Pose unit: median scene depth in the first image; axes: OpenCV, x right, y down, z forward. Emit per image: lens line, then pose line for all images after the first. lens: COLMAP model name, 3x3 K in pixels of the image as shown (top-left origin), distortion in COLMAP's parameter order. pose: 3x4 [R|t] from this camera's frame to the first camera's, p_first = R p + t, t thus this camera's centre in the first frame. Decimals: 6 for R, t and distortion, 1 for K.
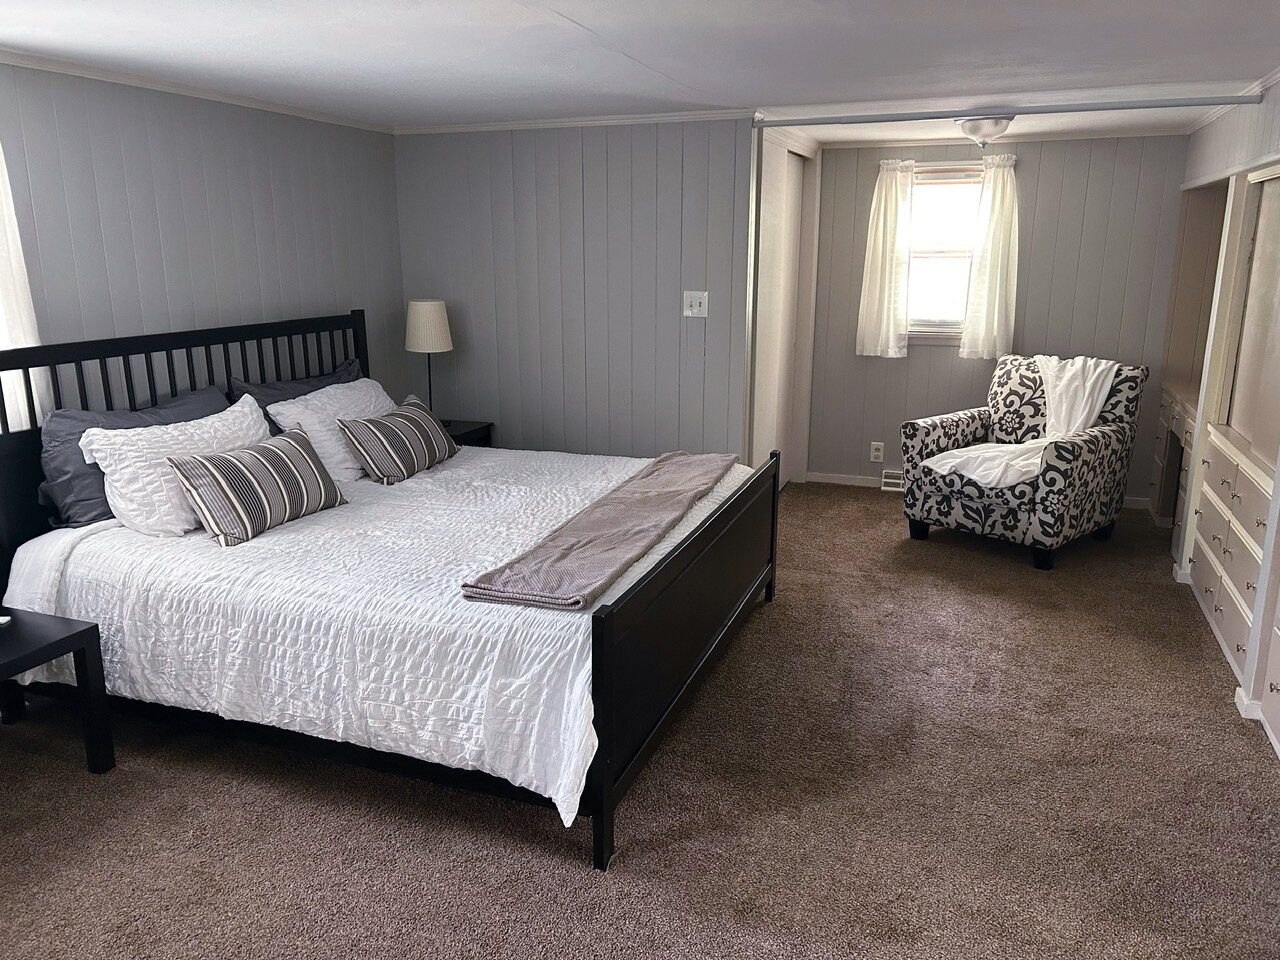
lens RADIAL K [[955.0, 0, 641.8], [0, 955.0, 476.4], [0, 0, 1]] dist [0.031753, -0.034862]
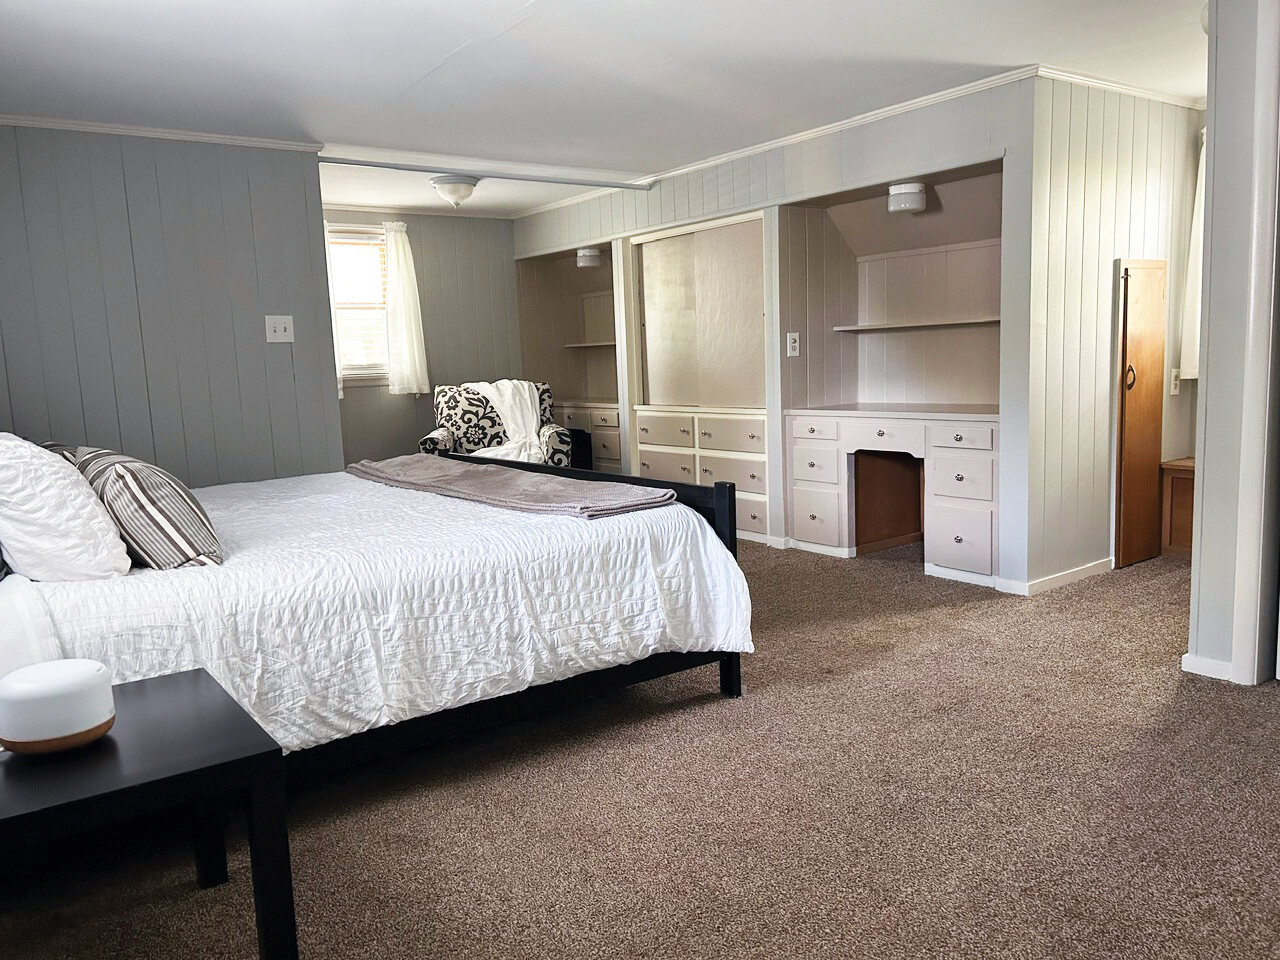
lens RADIAL K [[955.0, 0, 648.2], [0, 955.0, 487.1], [0, 0, 1]] dist [0.031753, -0.034862]
pose [[0.538531, -0.134816, 0.831751, -0.877200], [0.230432, 0.973051, 0.008522, 0.082761], [-0.810485, 0.187073, 0.555084, 0.272093]]
